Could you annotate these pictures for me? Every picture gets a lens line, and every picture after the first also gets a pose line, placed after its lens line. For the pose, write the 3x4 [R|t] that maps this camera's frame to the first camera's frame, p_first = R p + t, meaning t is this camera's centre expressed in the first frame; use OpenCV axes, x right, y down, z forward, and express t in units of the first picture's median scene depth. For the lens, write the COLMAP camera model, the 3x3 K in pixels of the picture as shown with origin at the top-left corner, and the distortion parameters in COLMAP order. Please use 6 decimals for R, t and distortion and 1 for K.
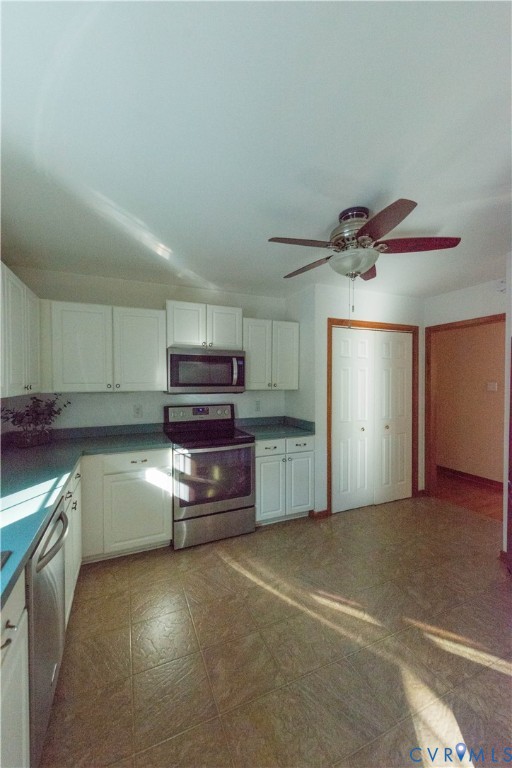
lens RADIAL K [[301.3, 0, 253.8], [0, 301.3, 383.3], [0, 0, 1]] dist [0.010313, -0.000624]
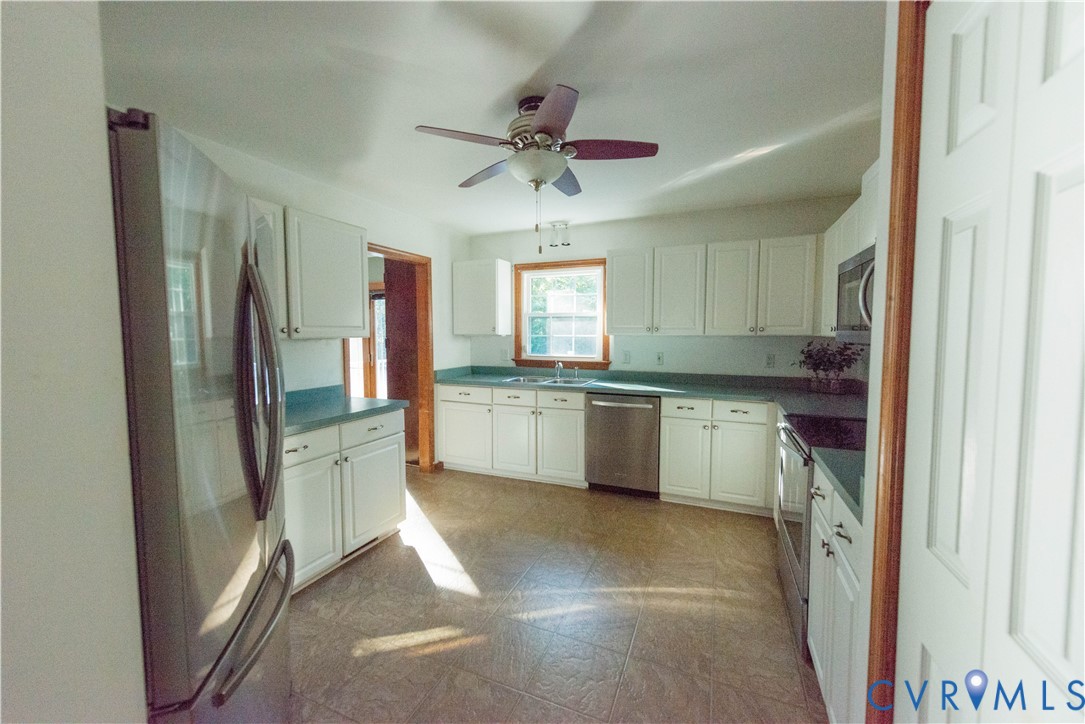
lens RADIAL K [[425.6, 0, 543.1], [0, 425.6, 358.3], [0, 0, 1]] dist [0.010313, -0.000624]
pose [[-0.725807, 0.042262, -0.686598, 0.827684], [-0.006547, 0.997641, 0.068329, 0.012046], [0.687867, 0.054089, -0.723819, 1.390004]]
